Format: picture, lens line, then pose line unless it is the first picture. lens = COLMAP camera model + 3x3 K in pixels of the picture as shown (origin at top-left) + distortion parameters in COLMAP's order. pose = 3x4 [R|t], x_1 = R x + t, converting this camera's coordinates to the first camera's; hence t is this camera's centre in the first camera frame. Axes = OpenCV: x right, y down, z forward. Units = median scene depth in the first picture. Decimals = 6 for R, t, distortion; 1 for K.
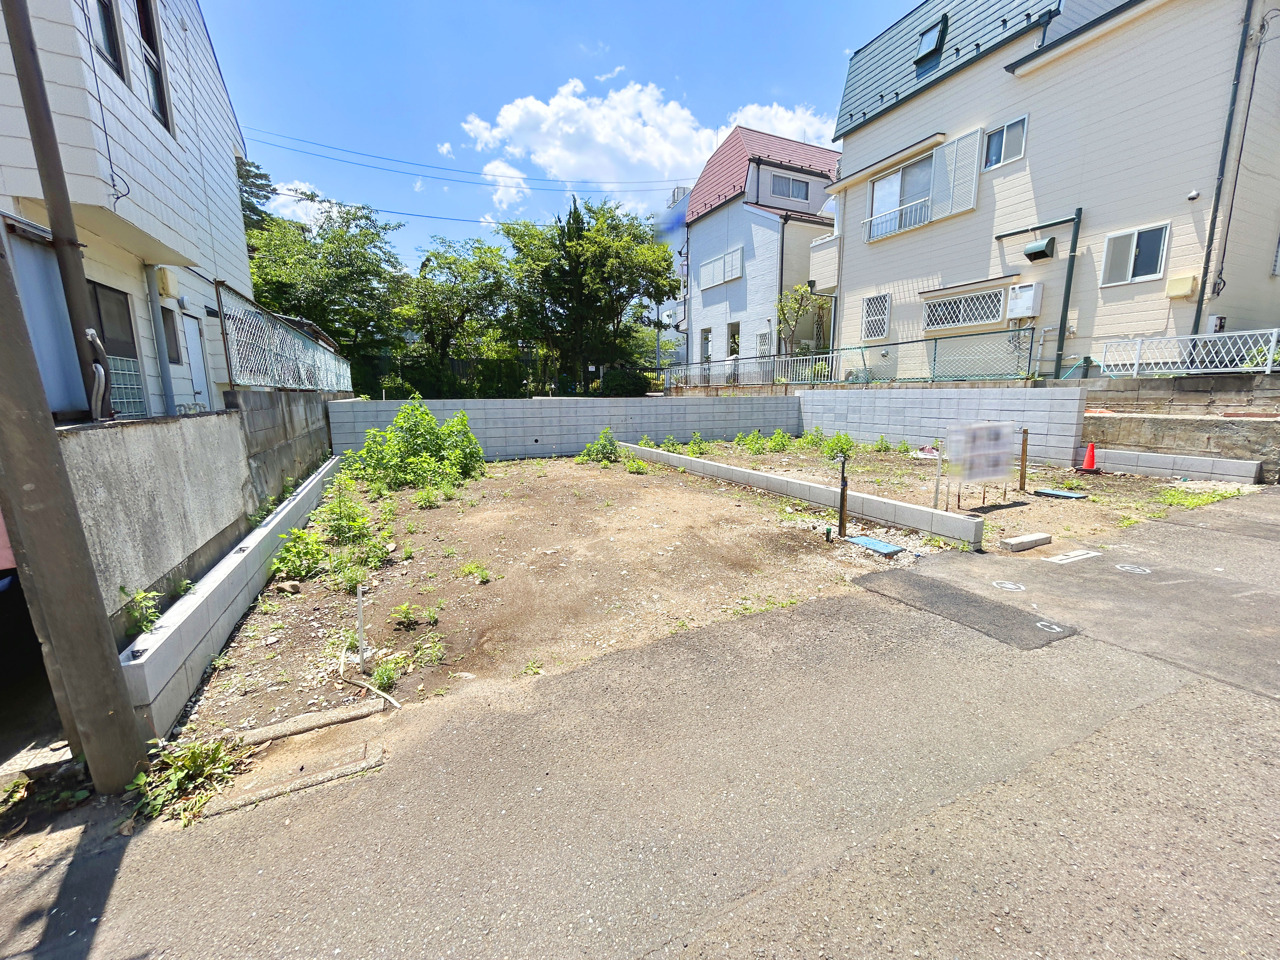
lens RADIAL K [[515.3, 0, 641.0], [0, 515.3, 479.2], [0, 0, 1]] dist [-0.000942, 0.000477]
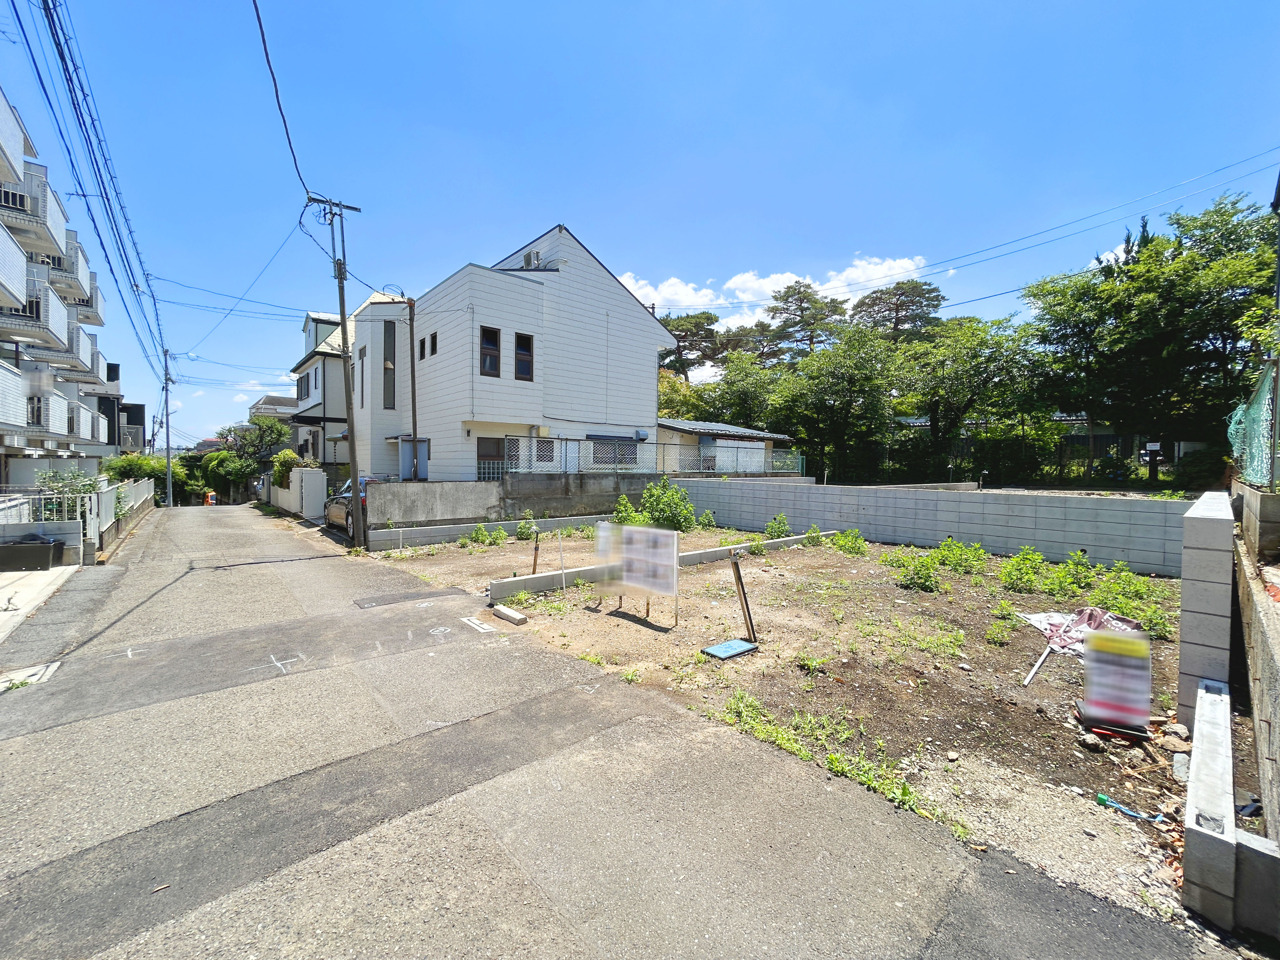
lens RADIAL K [[515.3, 0, 641.0], [0, 515.3, 479.2], [0, 0, 1]] dist [-0.000942, 0.000477]
pose [[0.283835, 0.038086, -0.958117, 0.900338], [-0.175668, 0.984365, -0.012911, -0.104531], [0.942644, 0.171975, 0.286087, 0.405201]]
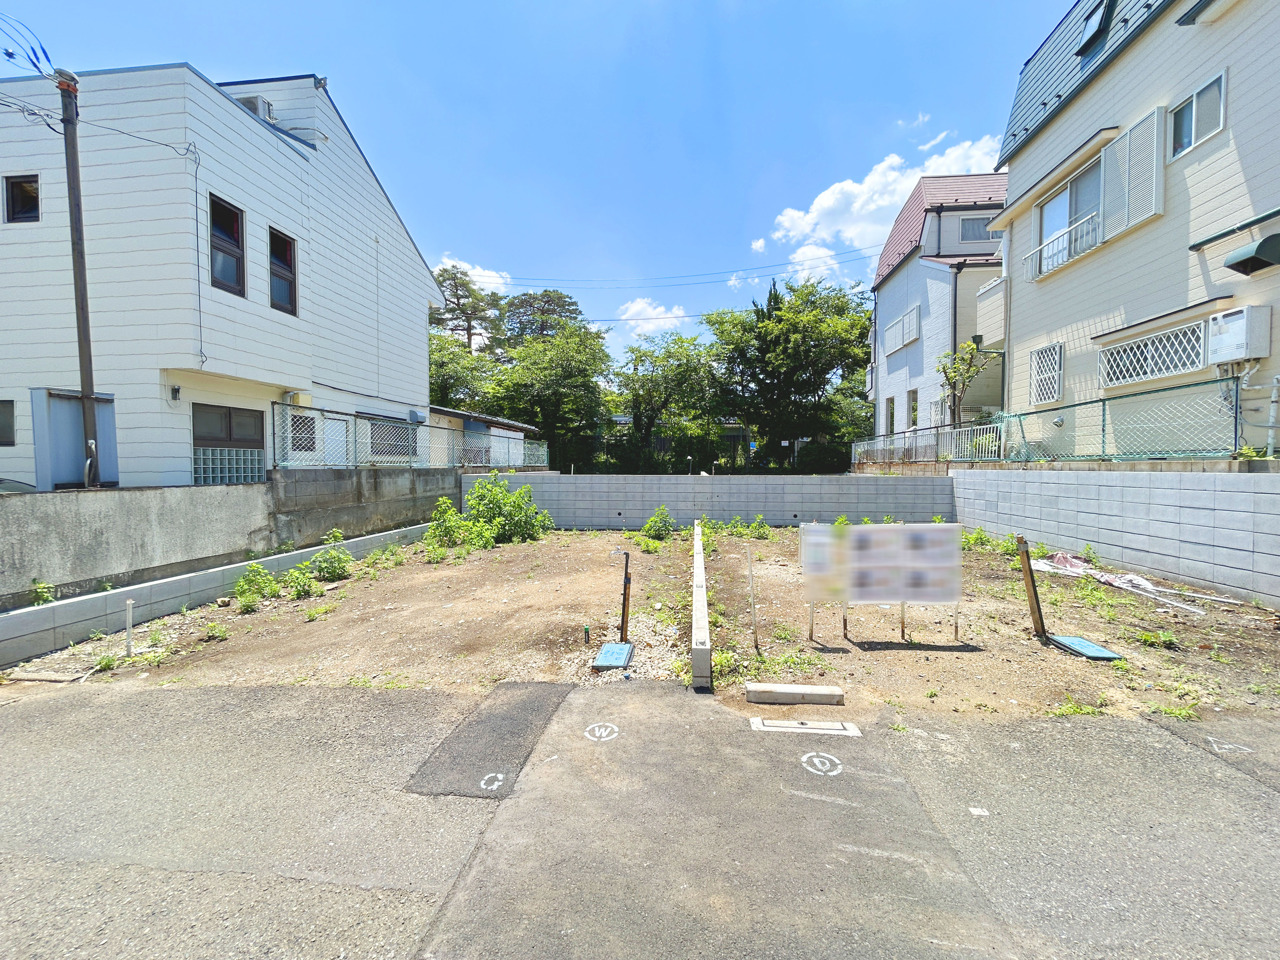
lens RADIAL K [[515.3, 0, 641.0], [0, 515.3, 479.2], [0, 0, 1]] dist [-0.000942, 0.000477]
pose [[0.856641, 0.021334, -0.515472, 0.422502], [-0.092677, 0.989255, -0.113073, -0.032000], [0.507521, 0.144635, 0.849413, 0.113897]]
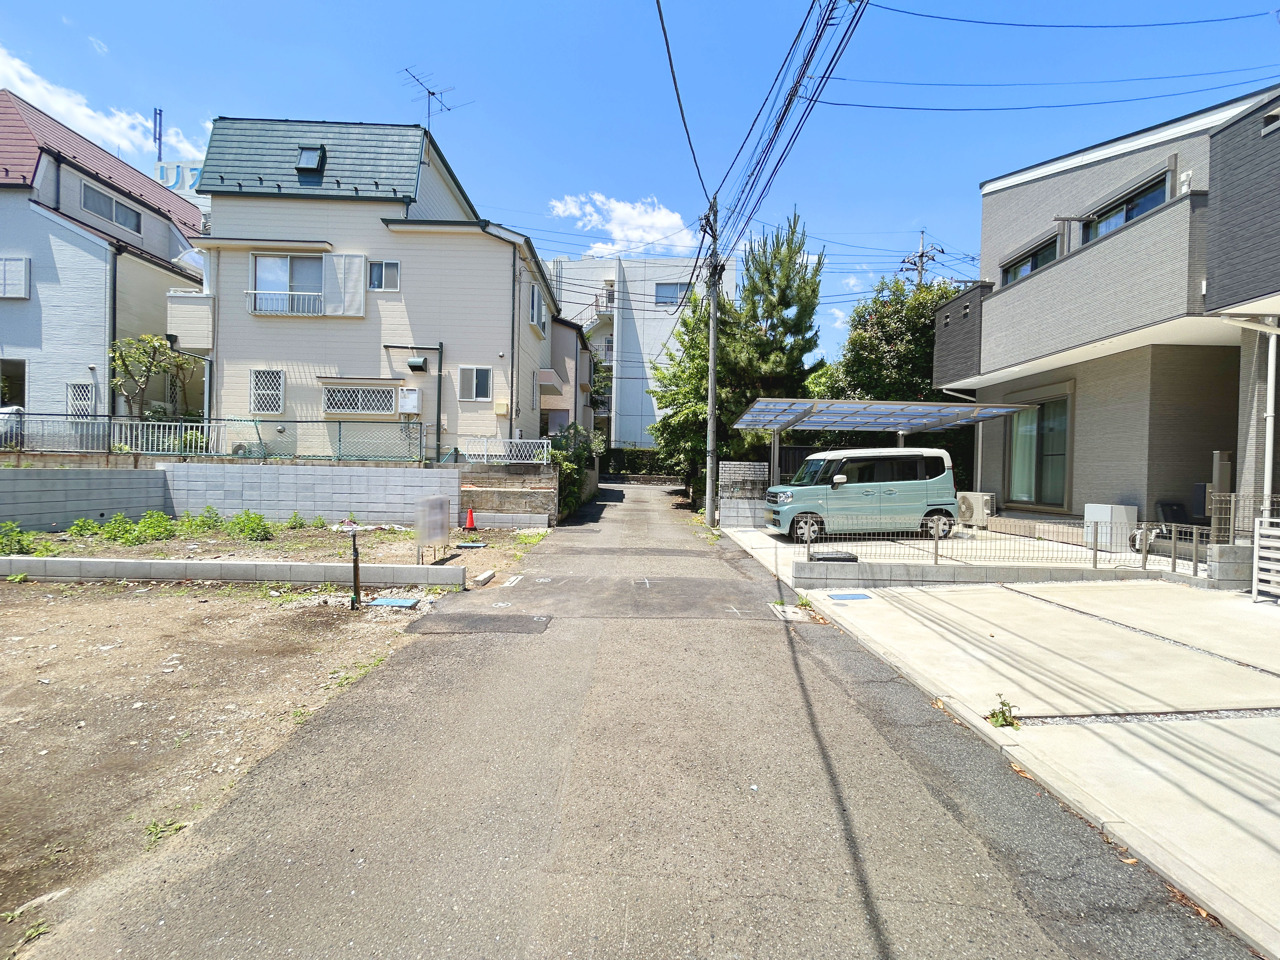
lens RADIAL K [[515.3, 0, 641.0], [0, 515.3, 479.2], [0, 0, 1]] dist [-0.000942, 0.000477]
pose [[0.409470, 0.007345, 0.912294, -0.171899], [0.124998, 0.990086, -0.064075, -0.001635], [-0.903720, 0.140272, 0.404492, -0.002736]]
